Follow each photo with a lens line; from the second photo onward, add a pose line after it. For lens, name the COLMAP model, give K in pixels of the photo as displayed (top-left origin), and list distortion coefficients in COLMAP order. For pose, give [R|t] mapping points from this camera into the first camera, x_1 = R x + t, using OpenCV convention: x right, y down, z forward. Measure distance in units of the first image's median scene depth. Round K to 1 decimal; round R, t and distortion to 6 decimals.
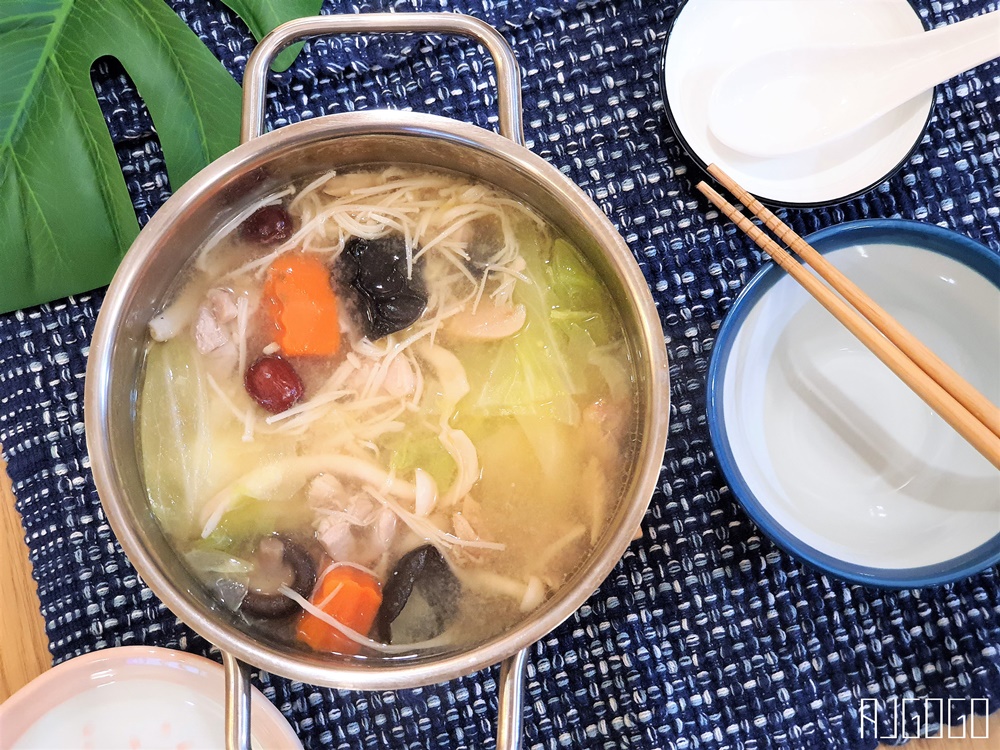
lens RADIAL K [[1506.4, 0, 496.1], [0, 1506.4, 375.7], [0, 0, 1]] dist [-0.039815, 0.000000]
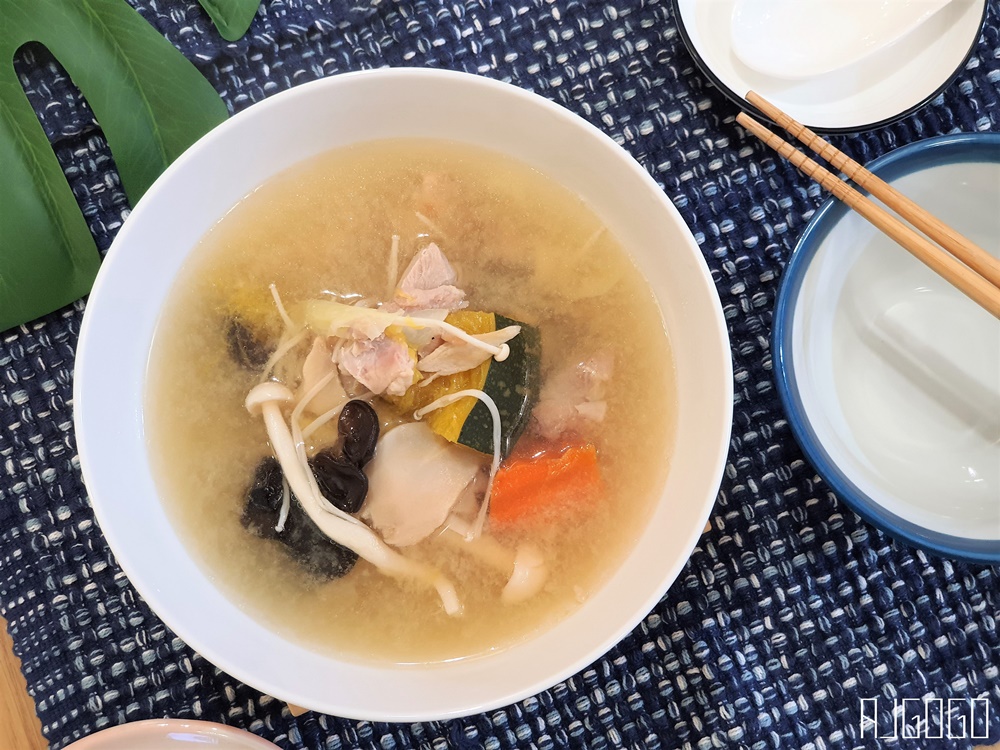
lens RADIAL K [[1506.4, 0, 508.2], [0, 1506.4, 370.5], [0, 0, 1]] dist [-0.039815, 0.000000]
pose [[0.993919, -0.109101, 0.014918, -0.021068], [0.108779, 0.993846, 0.020910, -0.014427], [-0.017107, -0.019160, 0.999670, 0.132545]]
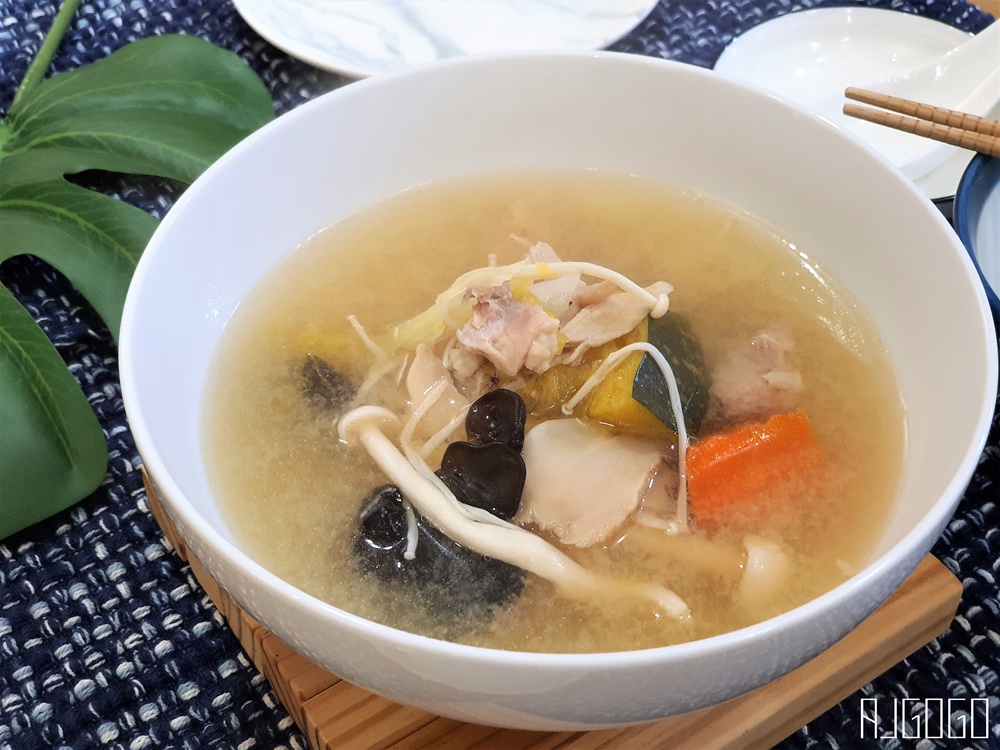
lens RADIAL K [[1506.4, 0, 490.8], [0, 1506.4, 372.6], [0, 0, 1]] dist [-0.039815, 0.000000]
pose [[0.958401, -0.207667, 0.195812, -0.194151], [0.282126, 0.793260, -0.539577, 0.308215], [-0.043278, 0.572375, 0.818849, 0.413462]]
